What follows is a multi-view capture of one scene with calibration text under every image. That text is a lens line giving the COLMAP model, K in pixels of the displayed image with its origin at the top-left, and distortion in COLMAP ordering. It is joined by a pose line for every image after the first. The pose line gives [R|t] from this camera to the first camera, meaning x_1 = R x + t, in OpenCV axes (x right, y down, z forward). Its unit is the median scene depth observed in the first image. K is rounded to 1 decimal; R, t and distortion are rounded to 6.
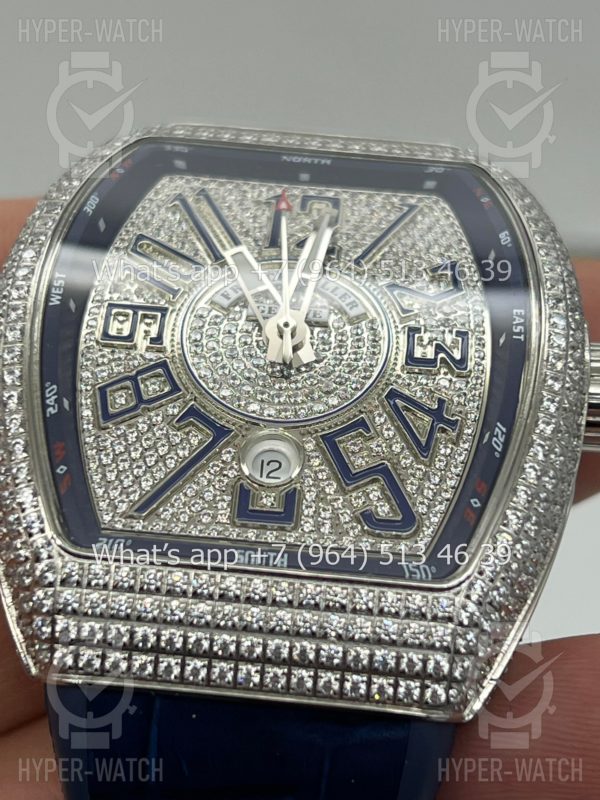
lens RADIAL K [[1879.2, 0, 300.0], [0, 1879.2, 400.0], [0, 0, 1]] dist [0.276638, -0.032637]
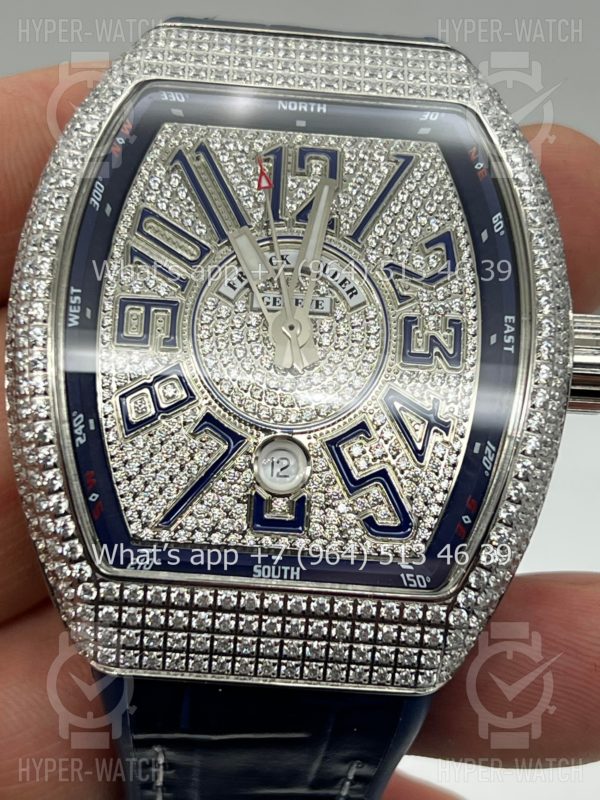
lens RADIAL K [[1879.2, 0, 300.0], [0, 1879.2, 400.0], [0, 0, 1]] dist [0.276638, -0.032637]
pose [[0.999138, -0.023417, 0.034283, -0.040602], [0.006086, 0.899442, 0.436997, -0.476616], [-0.041069, -0.436412, 0.898809, 0.026526]]
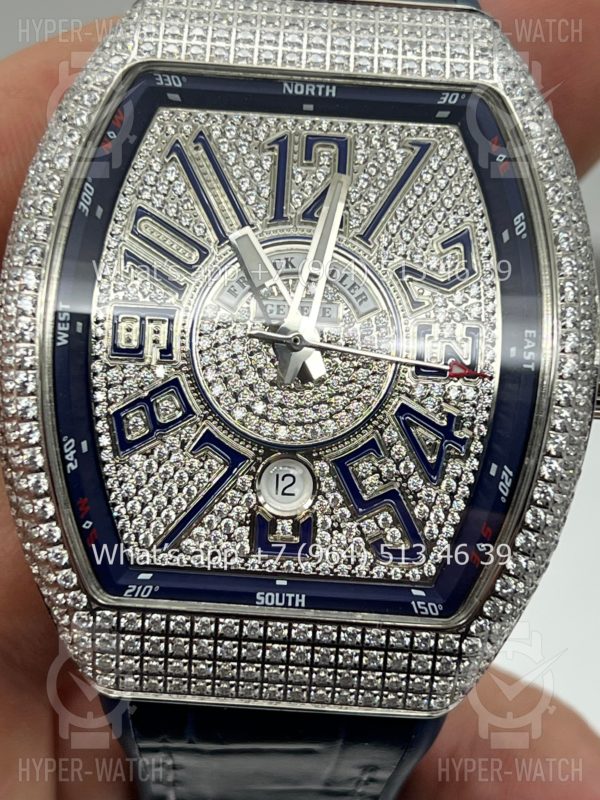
lens RADIAL K [[1879.2, 0, 300.0], [0, 1879.2, 400.0], [0, 0, 1]] dist [0.276638, -0.032637]
pose [[0.999620, -0.026893, -0.006026, 0.000010], [0.025672, 0.829104, 0.558504, -0.579779], [-0.010024, -0.558447, 0.829480, 0.160808]]
